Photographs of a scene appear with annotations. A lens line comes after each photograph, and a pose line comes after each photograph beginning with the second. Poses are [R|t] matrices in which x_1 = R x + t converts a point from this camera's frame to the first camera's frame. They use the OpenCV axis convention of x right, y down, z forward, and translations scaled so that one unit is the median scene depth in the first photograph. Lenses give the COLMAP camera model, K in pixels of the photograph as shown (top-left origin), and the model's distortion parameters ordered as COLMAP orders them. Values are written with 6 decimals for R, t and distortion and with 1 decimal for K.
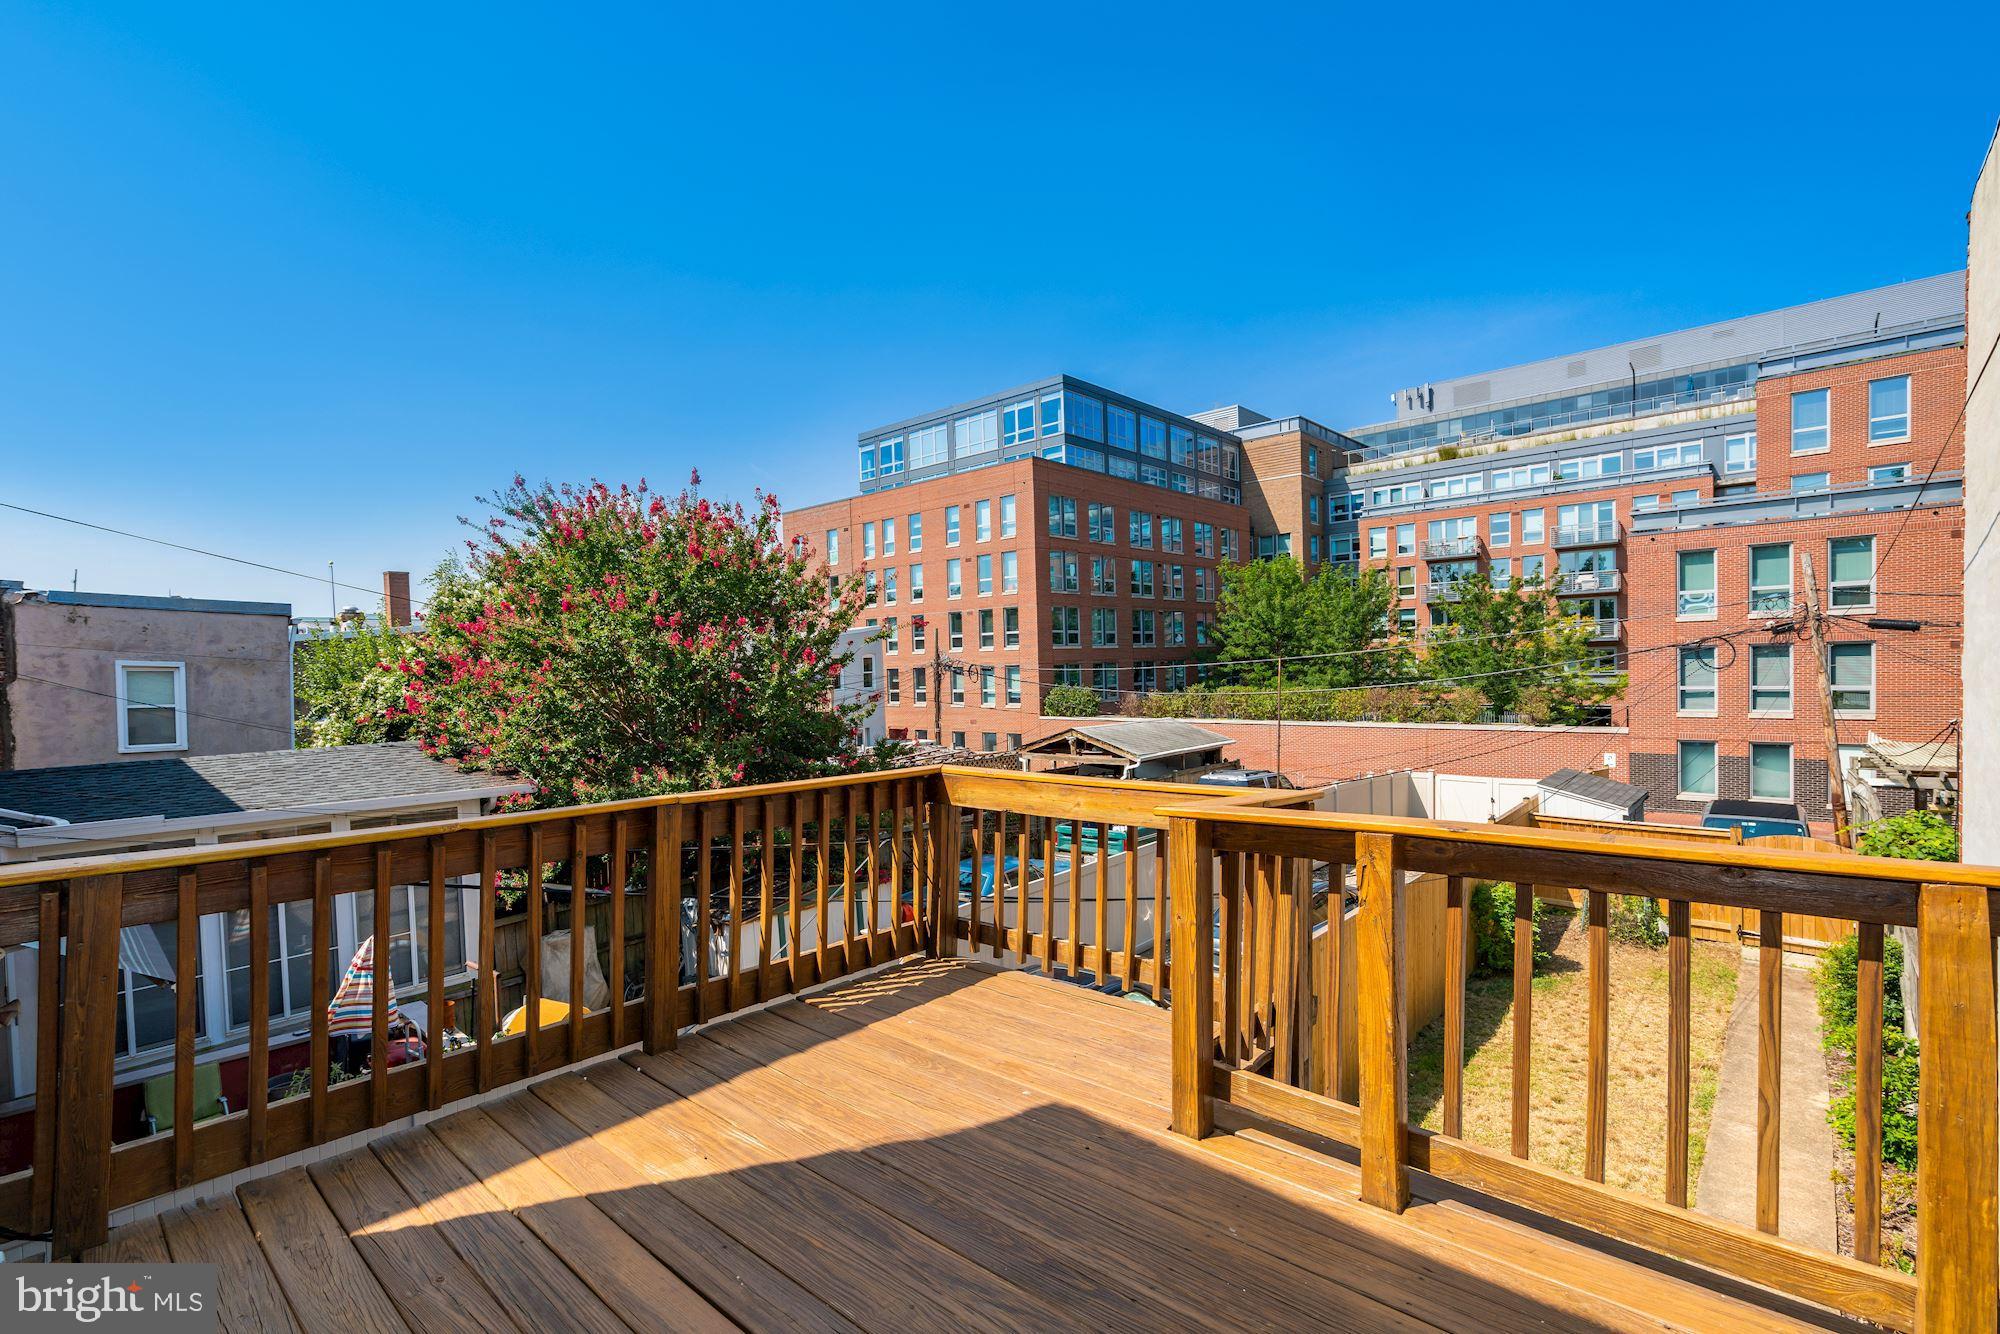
lens RADIAL K [[915.4, 0, 1006.6], [0, 915.4, 671.8], [0, 0, 1]] dist [-0.004538, 0.003320]
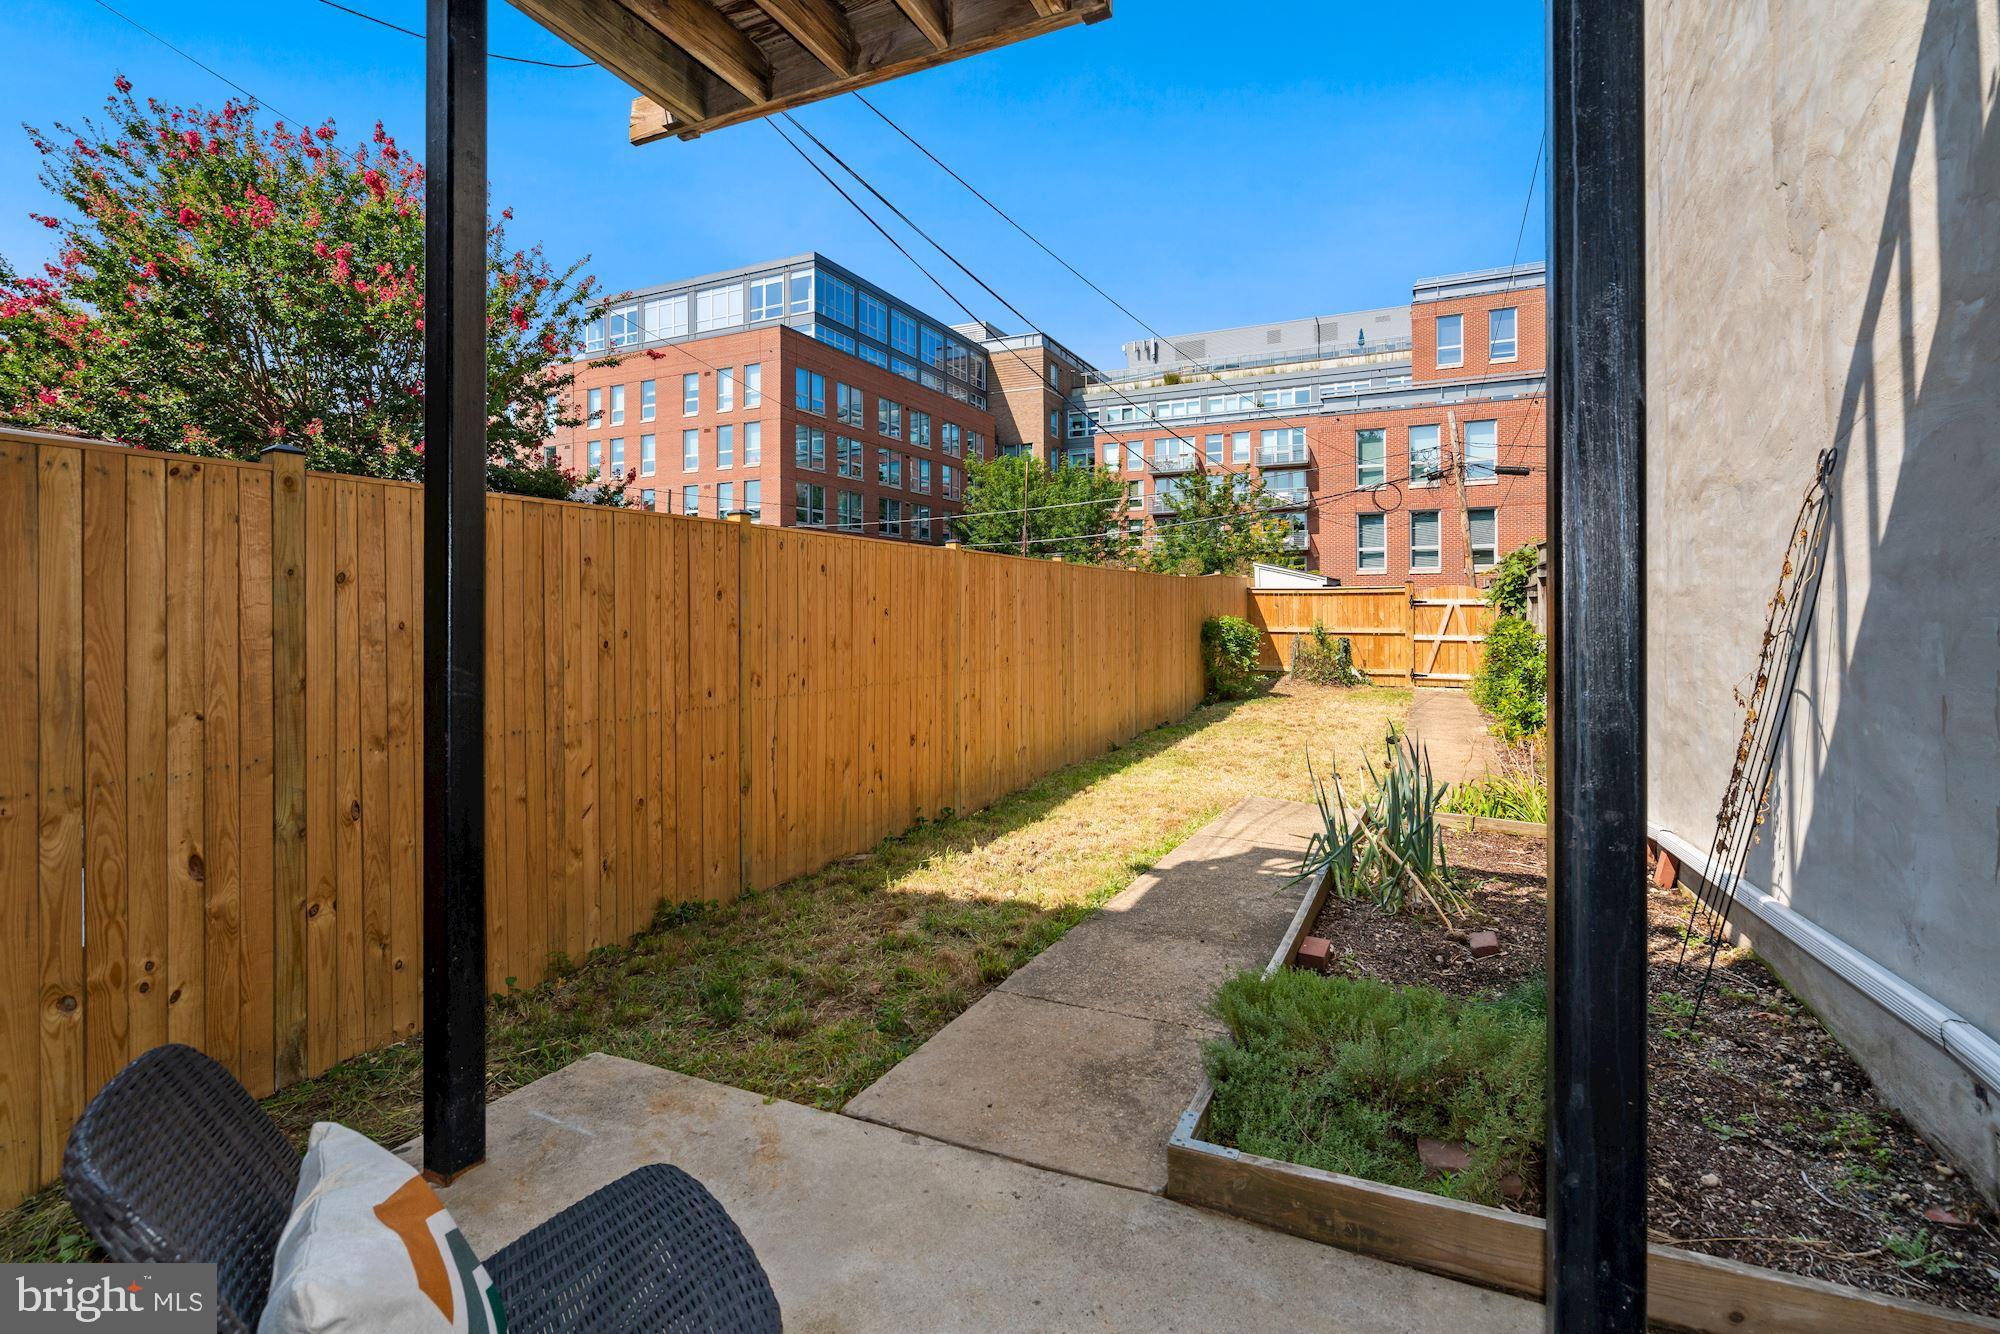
lens RADIAL K [[915.4, 0, 1004.3], [0, 915.4, 669.1], [0, 0, 1]] dist [-0.004538, 0.003320]
pose [[0.960861, 0.028016, 0.275611, -0.000677], [-0.014743, 0.998635, -0.050114, 0.166388], [-0.276639, 0.044089, 0.959962, 0.021596]]
